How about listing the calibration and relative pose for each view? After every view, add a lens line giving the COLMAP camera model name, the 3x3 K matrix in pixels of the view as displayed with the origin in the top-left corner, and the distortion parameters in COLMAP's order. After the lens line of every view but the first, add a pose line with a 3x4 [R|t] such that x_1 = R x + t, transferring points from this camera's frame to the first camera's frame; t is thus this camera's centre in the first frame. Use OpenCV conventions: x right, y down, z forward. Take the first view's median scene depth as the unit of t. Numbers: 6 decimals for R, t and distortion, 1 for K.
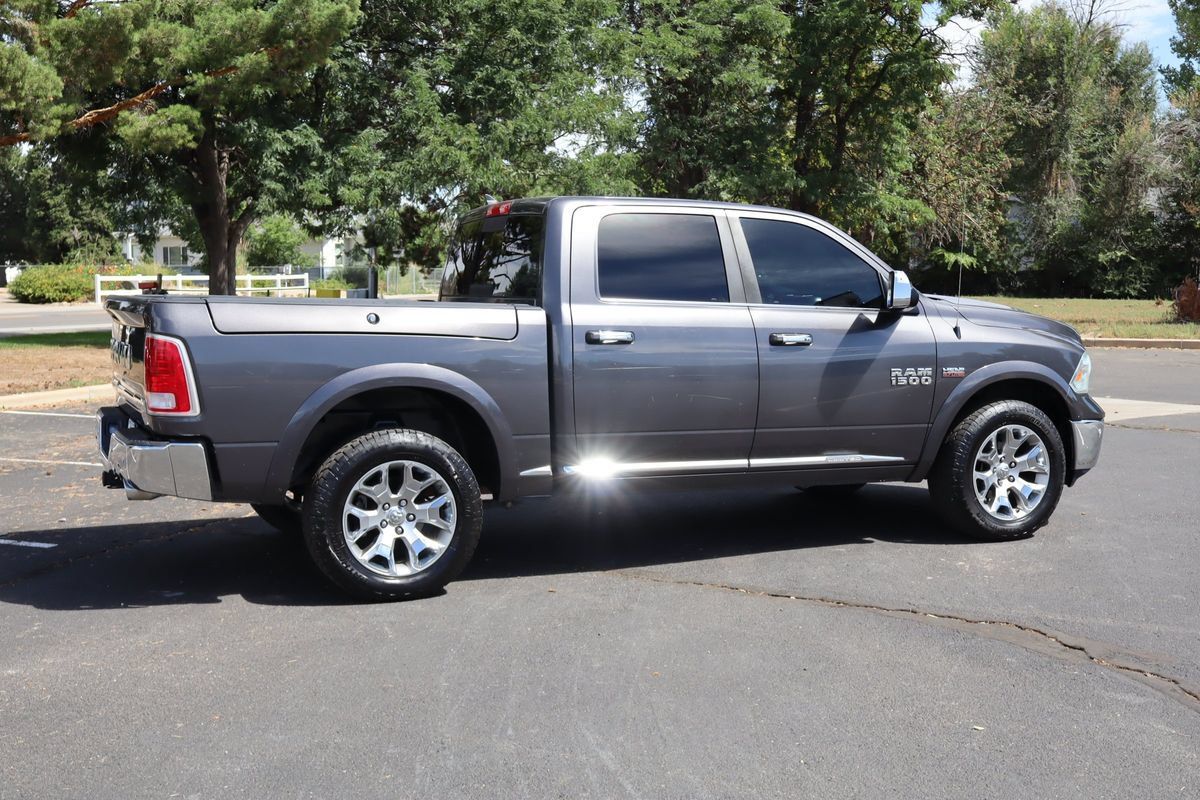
lens RADIAL K [[1411.5, 0, 542.8], [0, 1411.5, 399.7], [0, 0, 1]] dist [-0.002910, 0.000997]
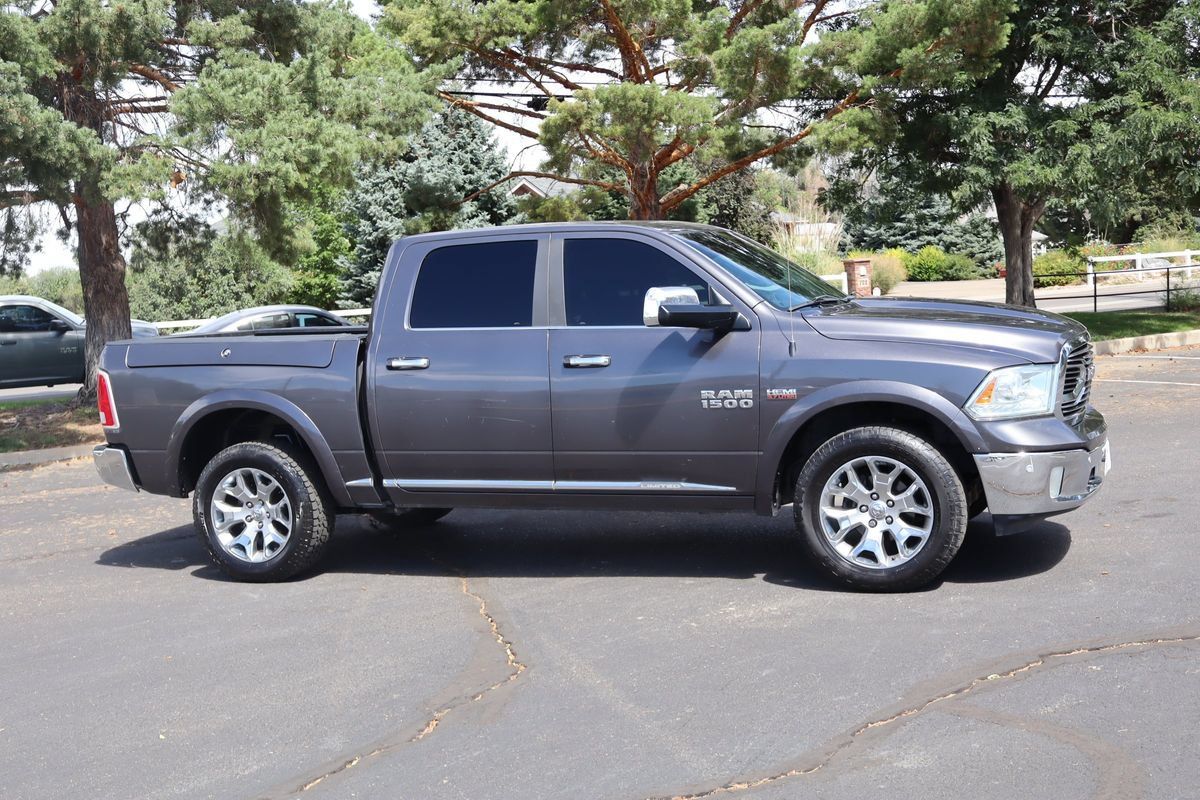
lens RADIAL K [[1411.5, 0, 542.8], [0, 1411.5, 399.7], [0, 0, 1]] dist [-0.002910, 0.000997]
pose [[0.703526, 0.009599, -0.710605, 0.794290], [0.001656, 0.999884, 0.015147, -0.028875], [0.710668, -0.011833, 0.703428, 0.267990]]
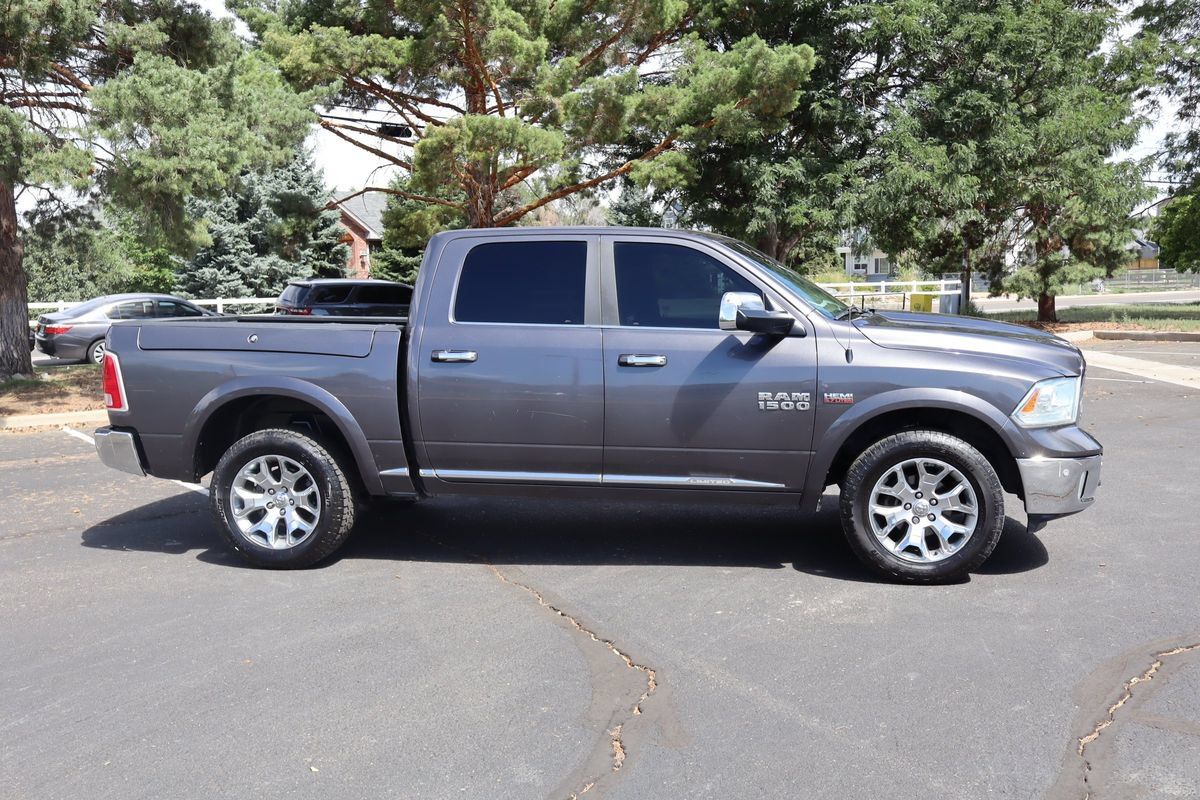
lens RADIAL K [[1132.1, 0, 557.2], [0, 1132.1, 398.2], [0, 0, 1]] dist [0.000351, 0.008080]
pose [[0.835387, 0.038626, -0.548304, 0.534683], [-0.029953, 0.999245, 0.024757, -0.031537], [0.548846, -0.004259, 0.835913, 0.264166]]
